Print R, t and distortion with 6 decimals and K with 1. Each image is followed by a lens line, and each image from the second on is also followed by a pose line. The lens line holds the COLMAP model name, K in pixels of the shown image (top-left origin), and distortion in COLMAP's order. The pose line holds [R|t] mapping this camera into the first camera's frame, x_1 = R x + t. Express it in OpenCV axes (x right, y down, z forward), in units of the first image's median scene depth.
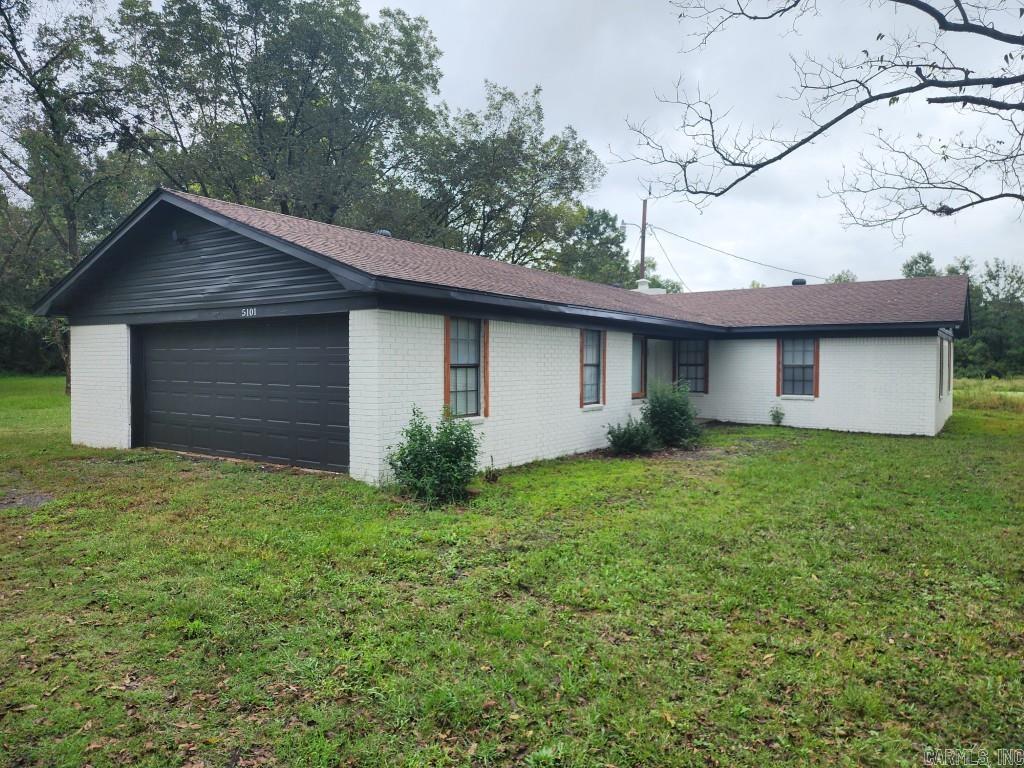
lens RADIAL K [[696.1, 0, 511.8], [0, 696.1, 380.7], [0, 0, 1]] dist [0.048173, -0.013206]
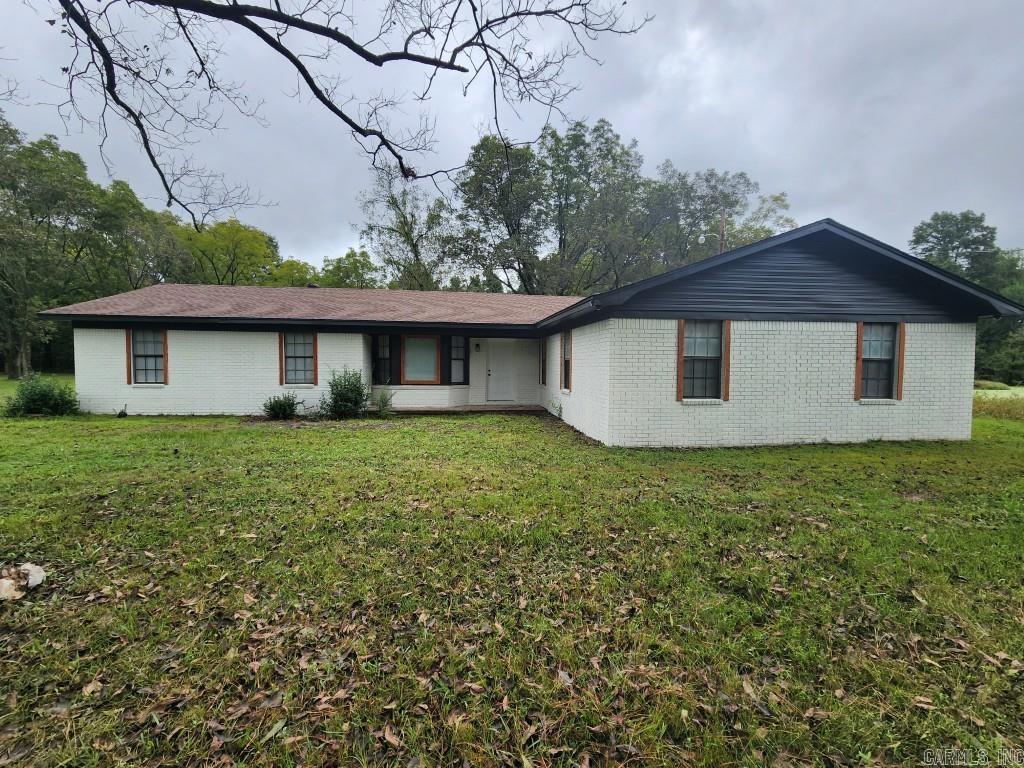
lens RADIAL K [[419.6, 0, 517.9], [0, 419.6, 381.8], [0, 0, 1]] dist [0.001673, -0.001431]
pose [[0.657833, 0.038054, -0.752202, 1.004467], [-0.025781, 0.999275, 0.028007, -0.006330], [0.752722, 0.000969, 0.658338, 0.715203]]
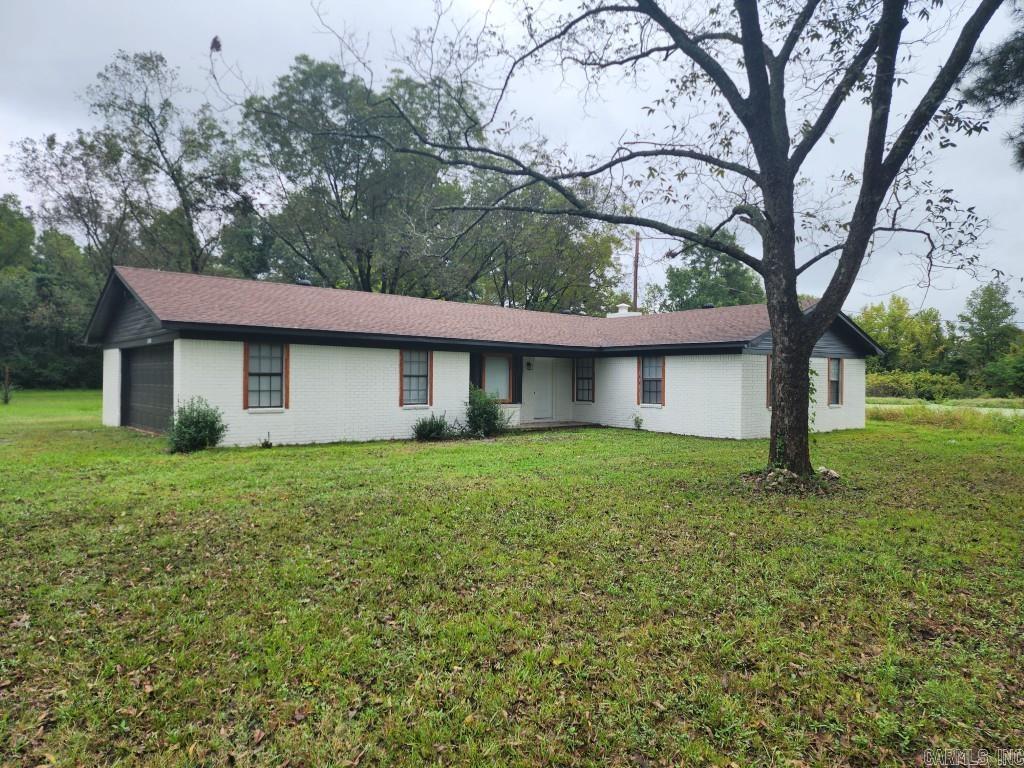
lens RADIAL K [[696.1, 0, 512.0], [0, 696.1, 384.6], [0, 0, 1]] dist [0.048173, -0.013206]
pose [[0.965070, 0.008435, -0.261857, 0.616017], [-0.013793, 0.999731, -0.018631, 0.016422], [0.261629, 0.021592, 0.964927, -0.251430]]
